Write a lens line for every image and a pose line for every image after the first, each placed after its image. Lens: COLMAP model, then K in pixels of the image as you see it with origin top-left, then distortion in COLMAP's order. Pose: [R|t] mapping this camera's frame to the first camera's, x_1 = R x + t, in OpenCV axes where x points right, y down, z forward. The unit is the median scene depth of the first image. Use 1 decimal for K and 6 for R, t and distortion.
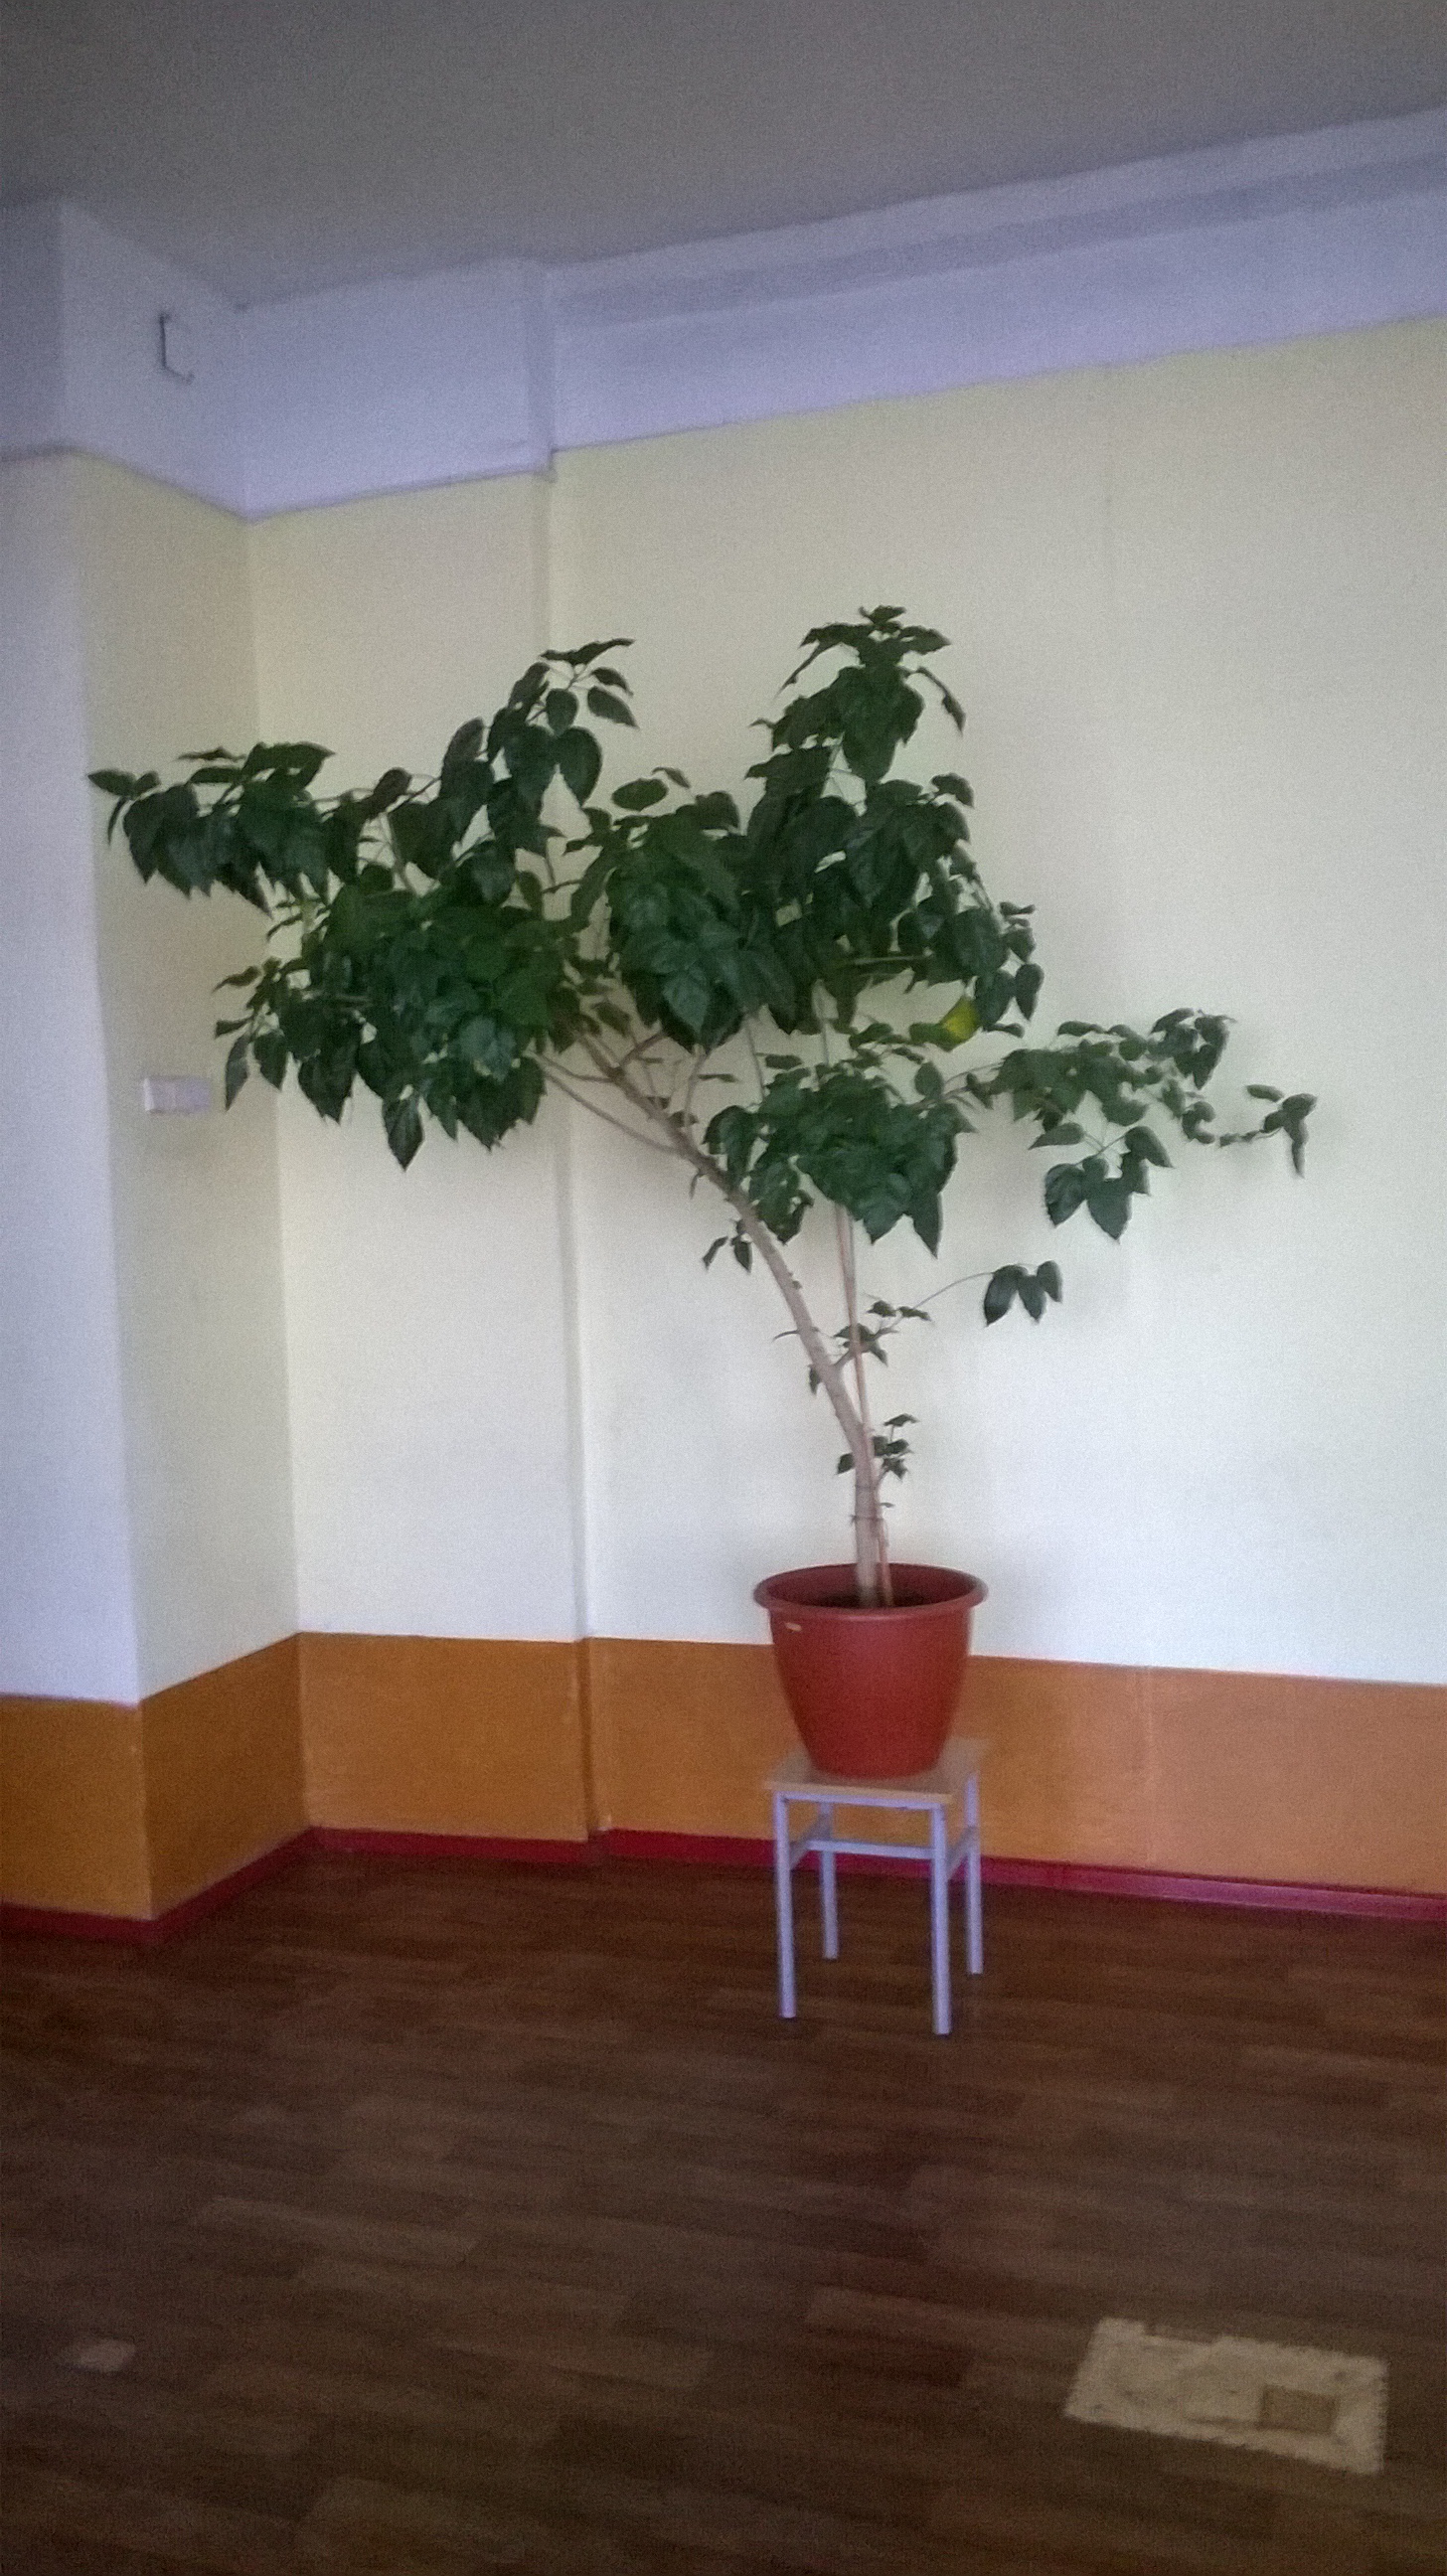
lens RADIAL K [[2210.6, 0, 723.5], [0, 2210.6, 1288.0], [0, 0, 1]] dist [0.061721, -0.000675]
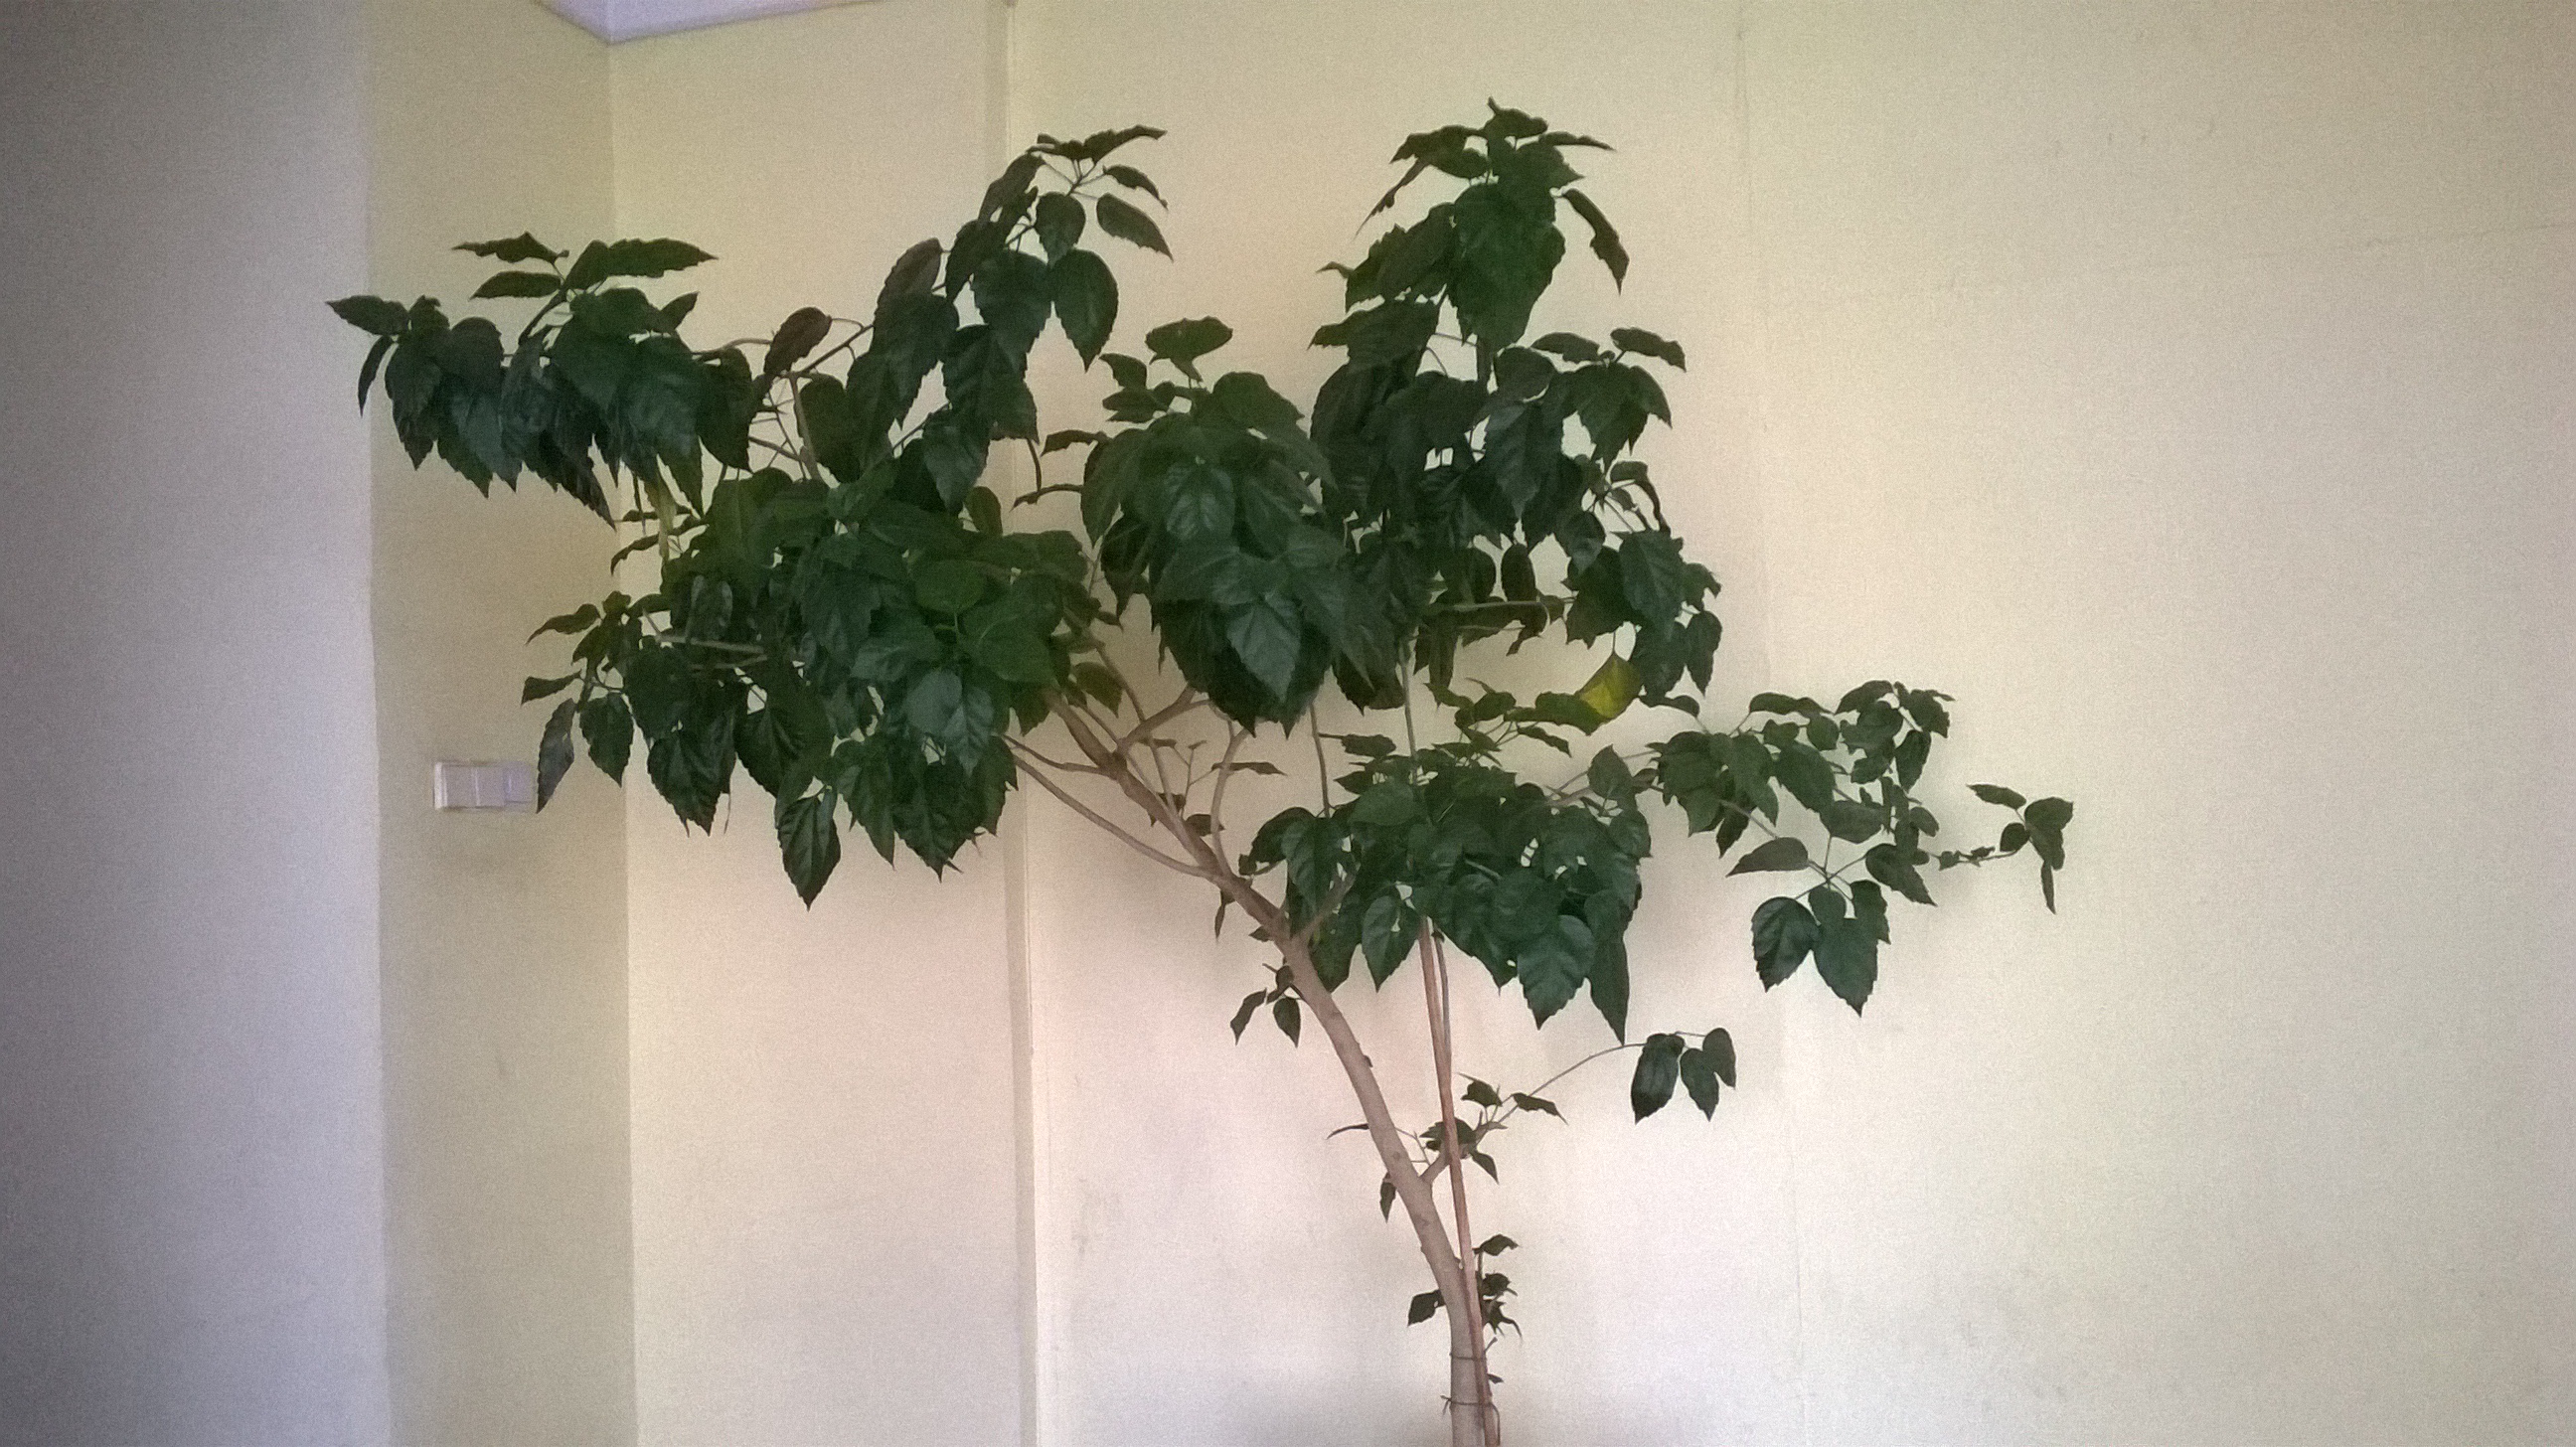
lens RADIAL K [[2210.6, 0, 1283.7], [0, 2210.6, 775.7], [0, 0, 1]] dist [0.061721, -0.000675]
pose [[0.996876, 0.007751, 0.078596, -0.052827], [-0.000602, 0.995888, -0.090588, -0.030226], [-0.078975, 0.090258, 0.992782, 0.315842]]
